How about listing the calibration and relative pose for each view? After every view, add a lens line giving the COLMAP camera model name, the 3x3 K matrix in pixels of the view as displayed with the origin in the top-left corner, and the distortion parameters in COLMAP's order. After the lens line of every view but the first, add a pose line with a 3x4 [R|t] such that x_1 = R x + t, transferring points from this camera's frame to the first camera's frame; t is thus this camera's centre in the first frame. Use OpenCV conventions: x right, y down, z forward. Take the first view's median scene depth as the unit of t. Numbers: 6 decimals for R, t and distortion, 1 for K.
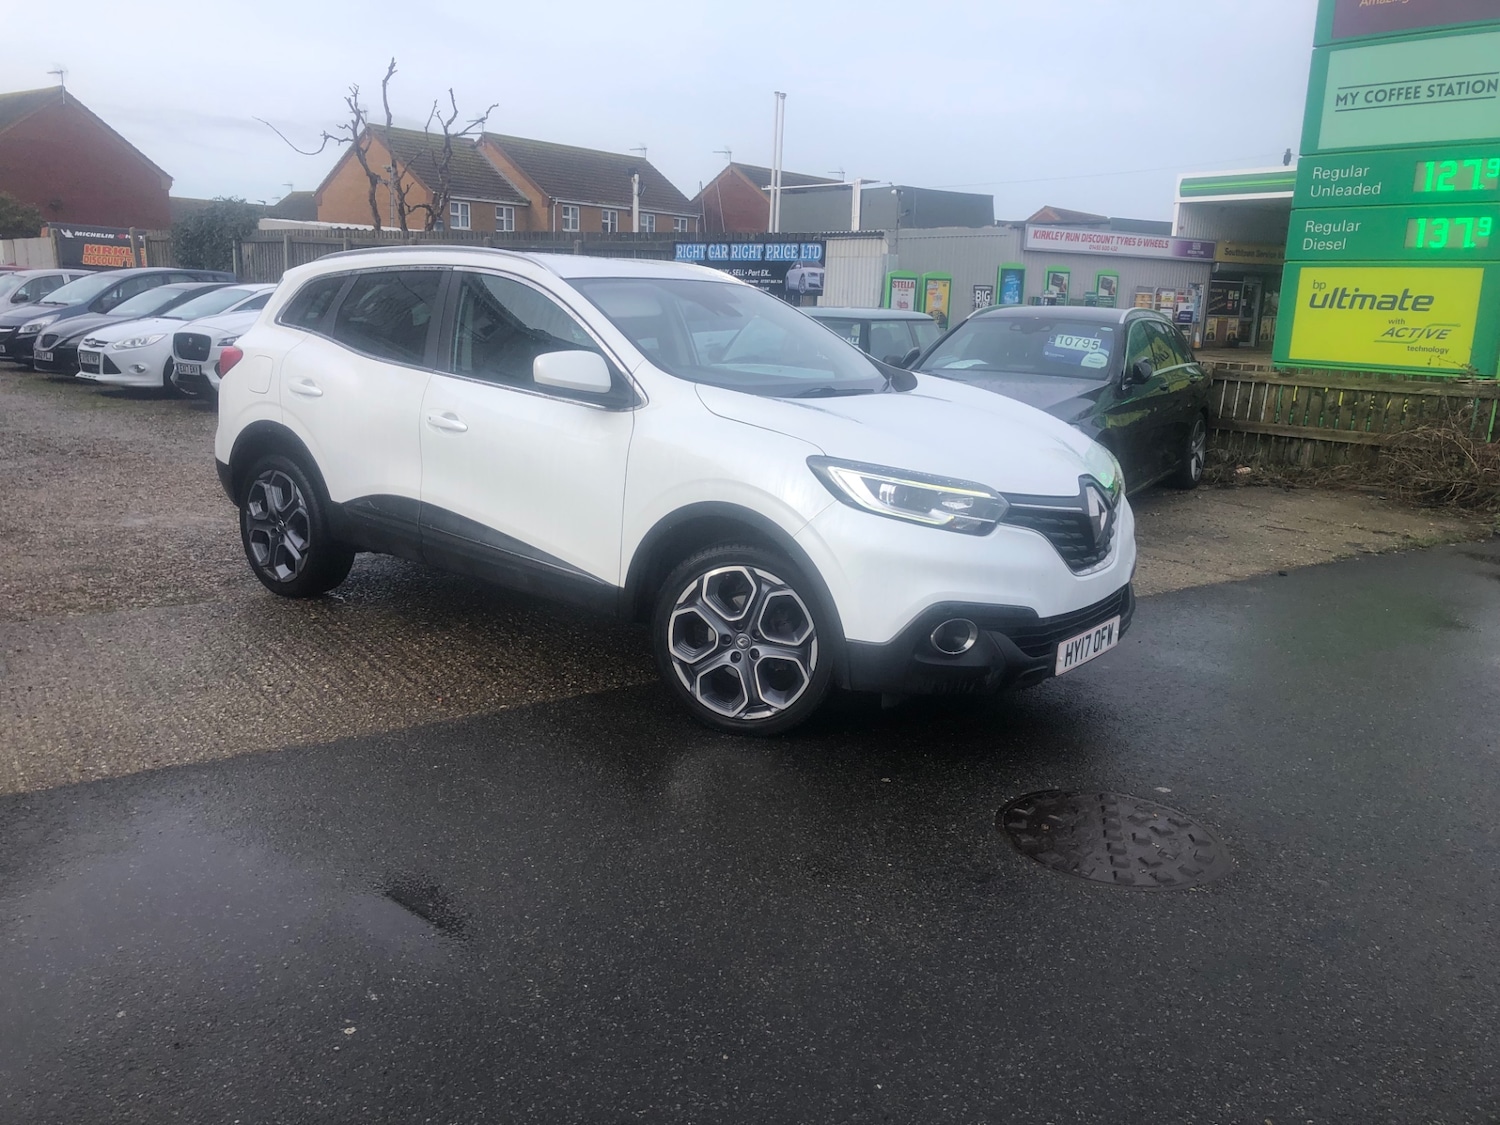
lens RADIAL K [[1220.3, 0, 745.5], [0, 1220.3, 563.4], [0, 0, 1]] dist [0.026864, -0.006589]
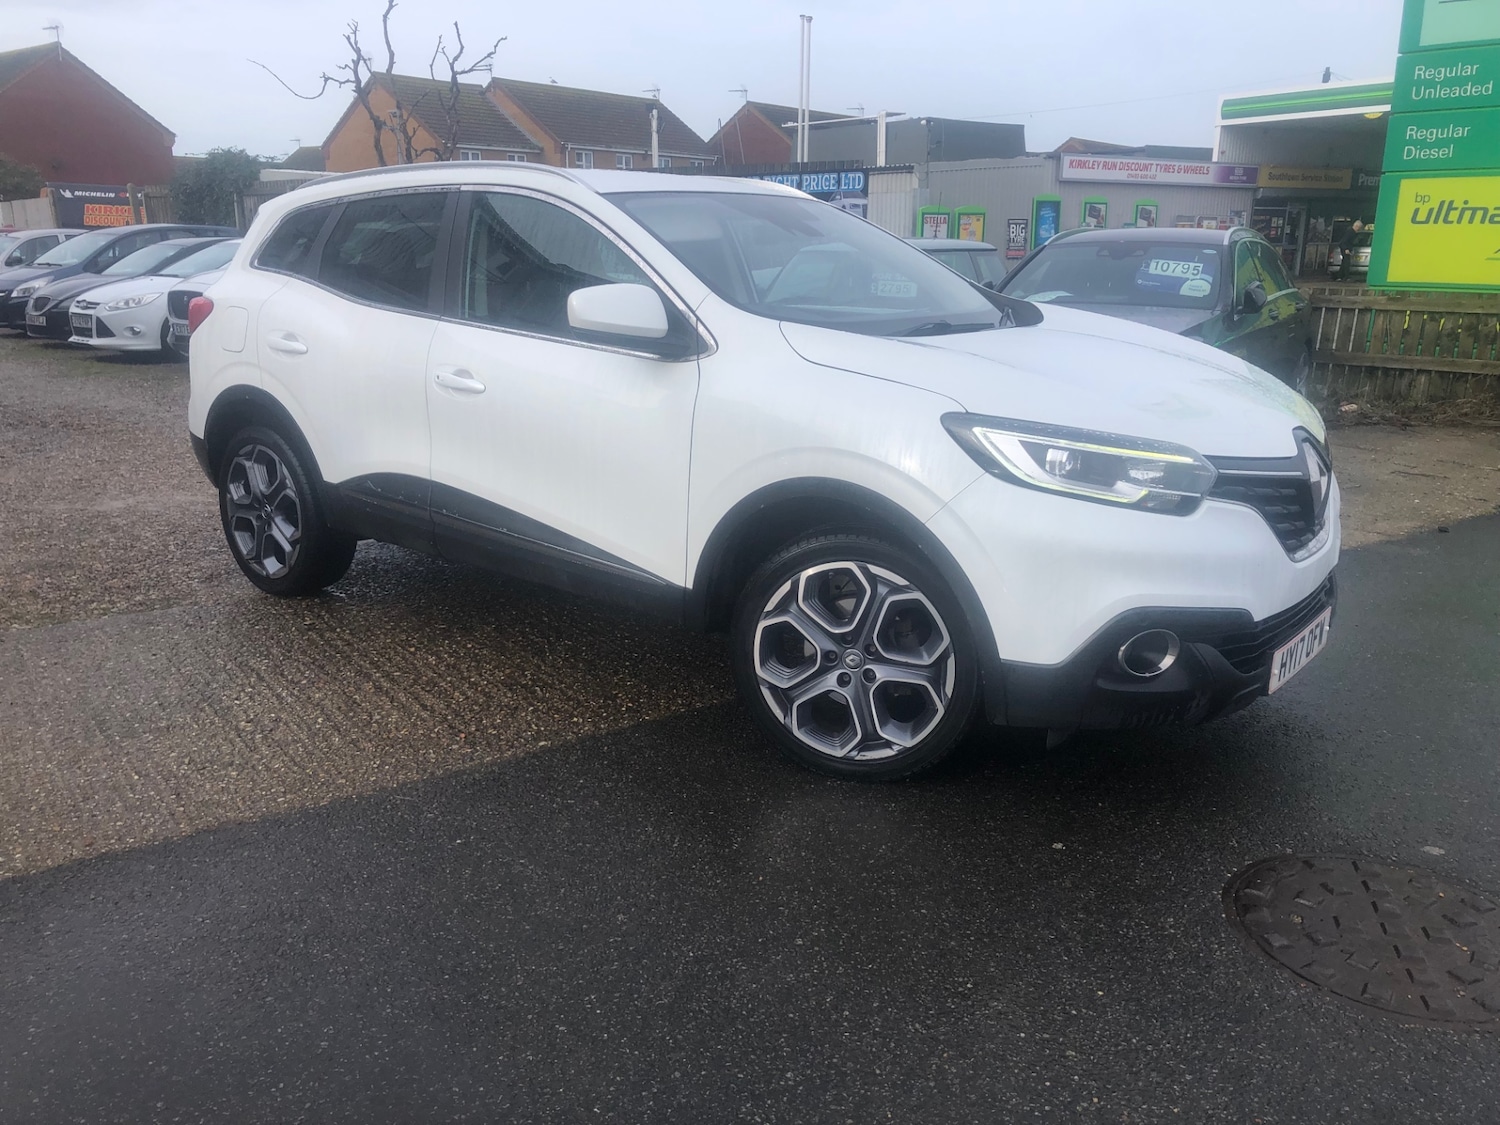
lens RADIAL K [[1220.3, 0, 753.4], [0, 1220.3, 562.2], [0, 0, 1]] dist [0.026864, -0.006589]
pose [[0.999554, -0.026538, -0.013728, -0.037794], [0.027075, 0.998811, 0.040540, -0.021089], [0.012636, -0.040894, 0.999084, 0.170216]]
